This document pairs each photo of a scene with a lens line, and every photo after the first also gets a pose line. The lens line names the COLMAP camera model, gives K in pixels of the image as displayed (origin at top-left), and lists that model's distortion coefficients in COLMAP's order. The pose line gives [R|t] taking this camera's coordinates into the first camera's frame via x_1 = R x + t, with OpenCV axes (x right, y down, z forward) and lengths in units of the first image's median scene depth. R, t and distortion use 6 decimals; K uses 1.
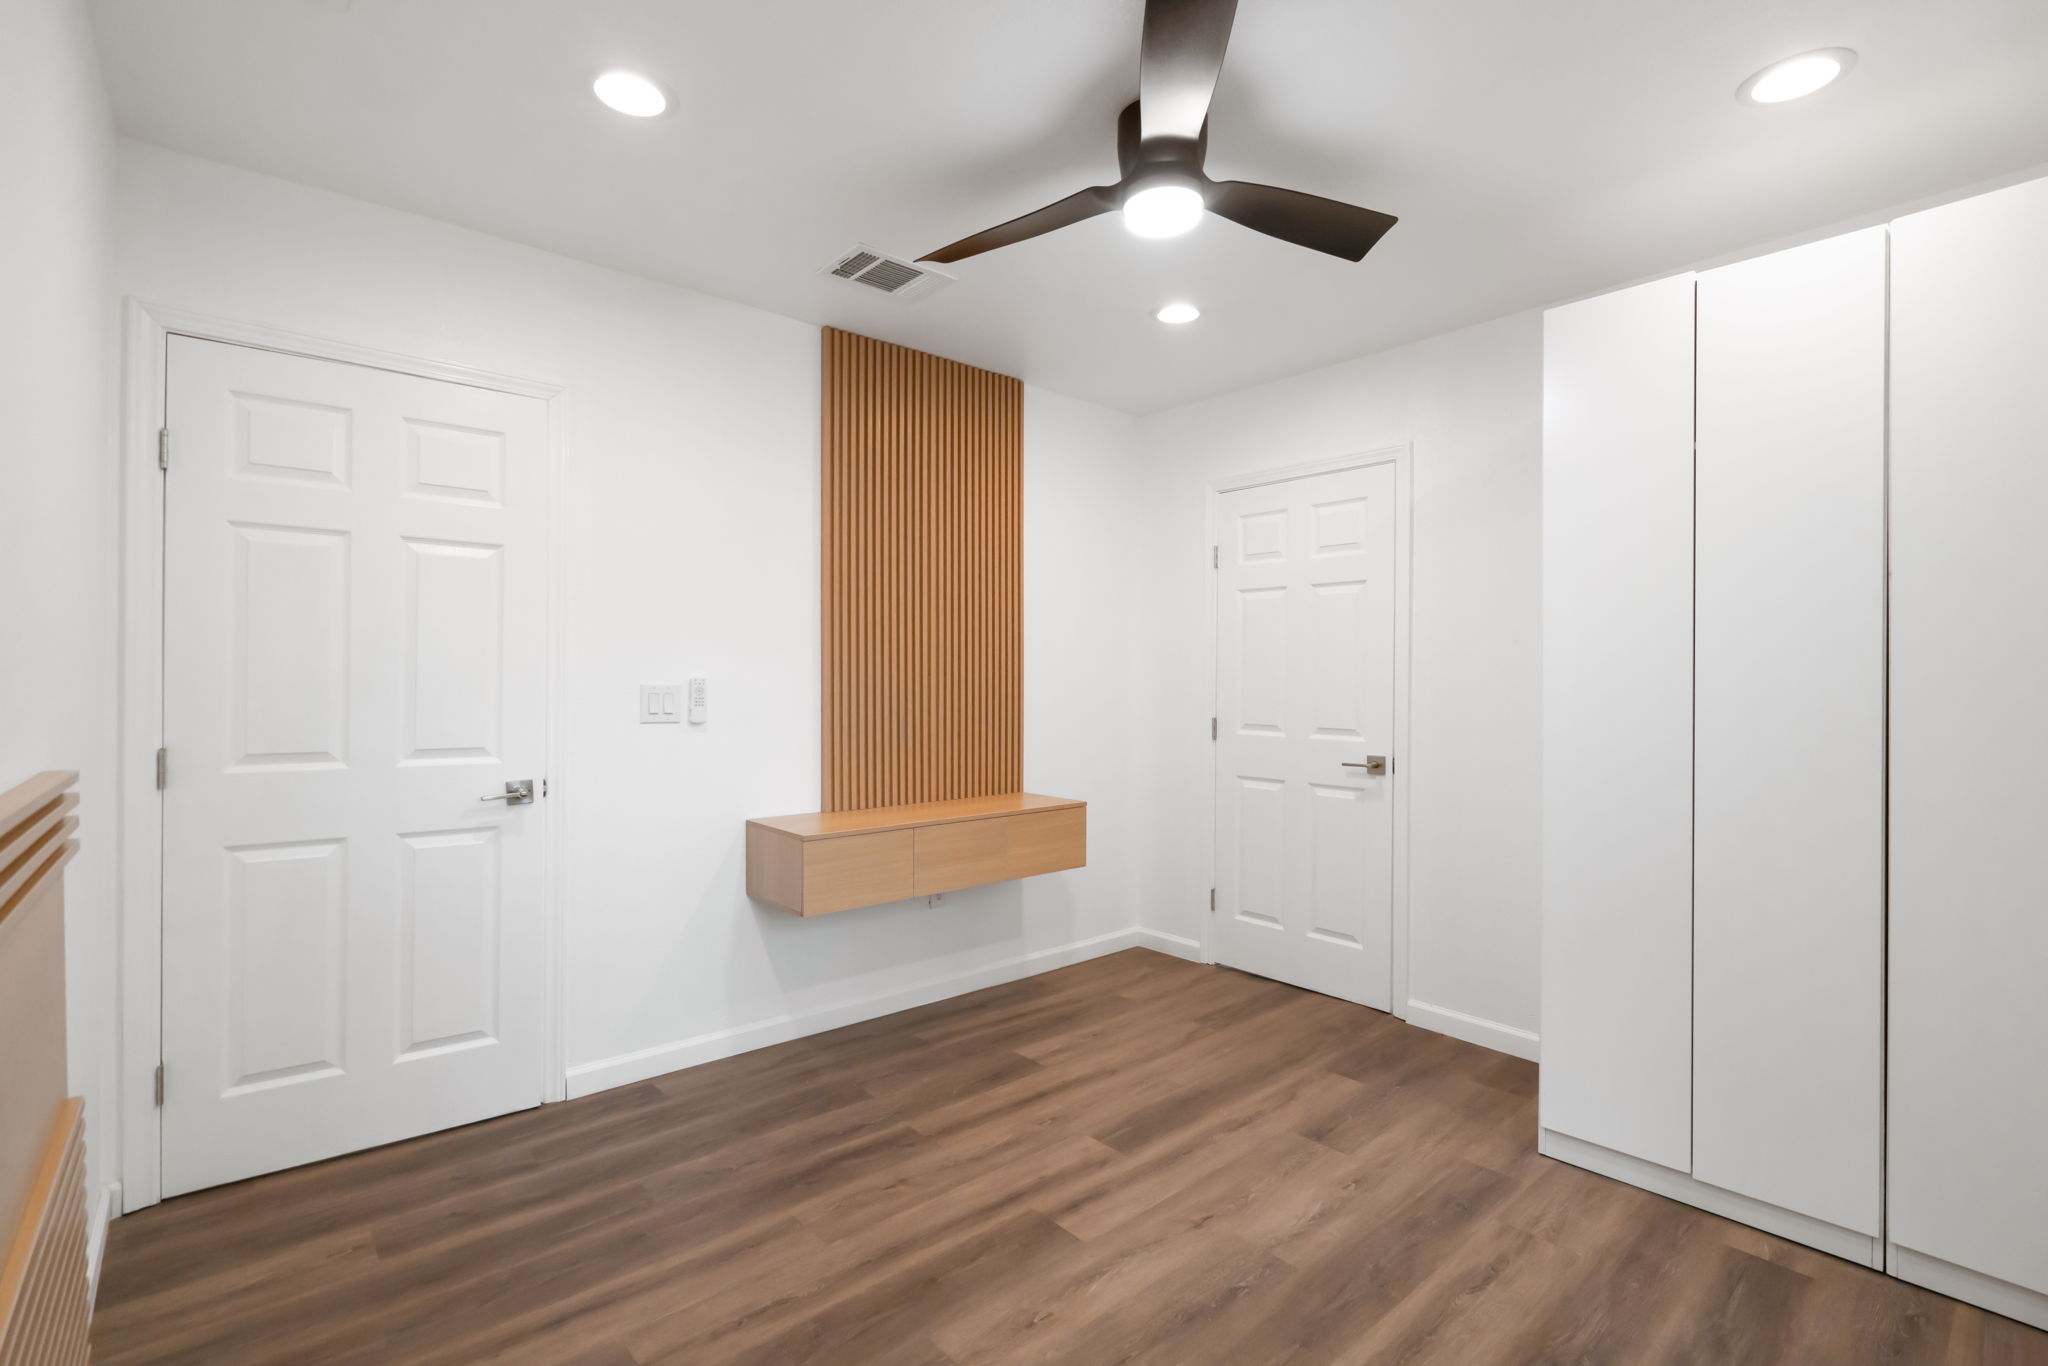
lens RADIAL K [[924.5, 0, 1024.0], [0, 924.5, 683.0], [0, 0, 1]] dist [-0.003584, 0.000500]
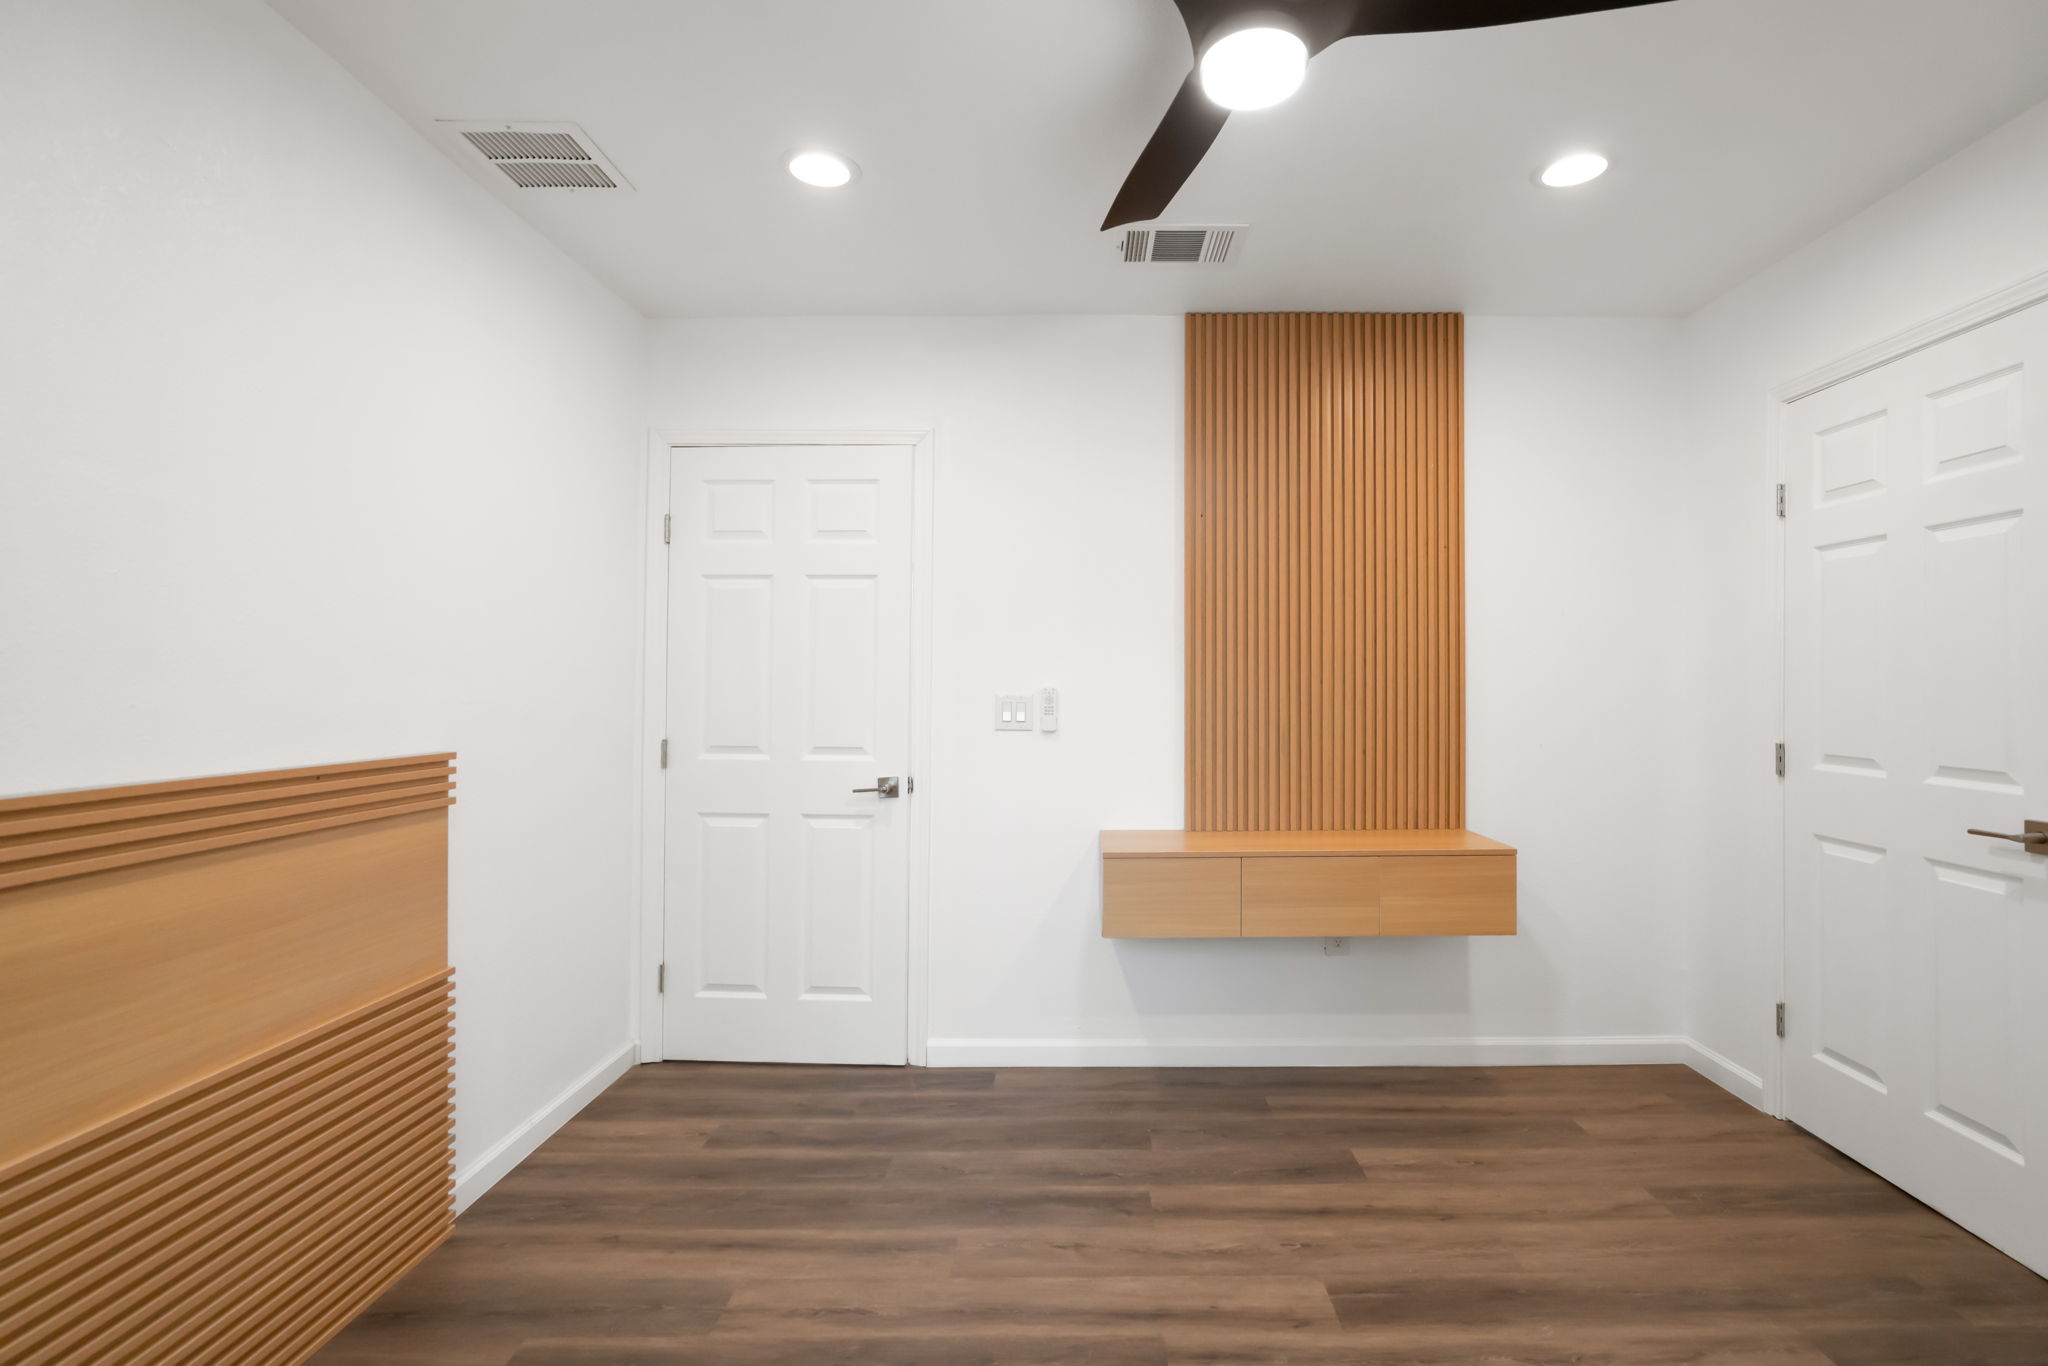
lens RADIAL K [[939.7, 0, 1022.6], [0, 939.7, 673.5], [0, 0, 1]] dist [-0.012487, 0.006899]
pose [[0.761396, -0.014200, -0.648131, 0.308712], [0.002266, 0.999812, -0.019243, -0.000971], [0.648283, 0.013183, 0.761285, 0.190092]]
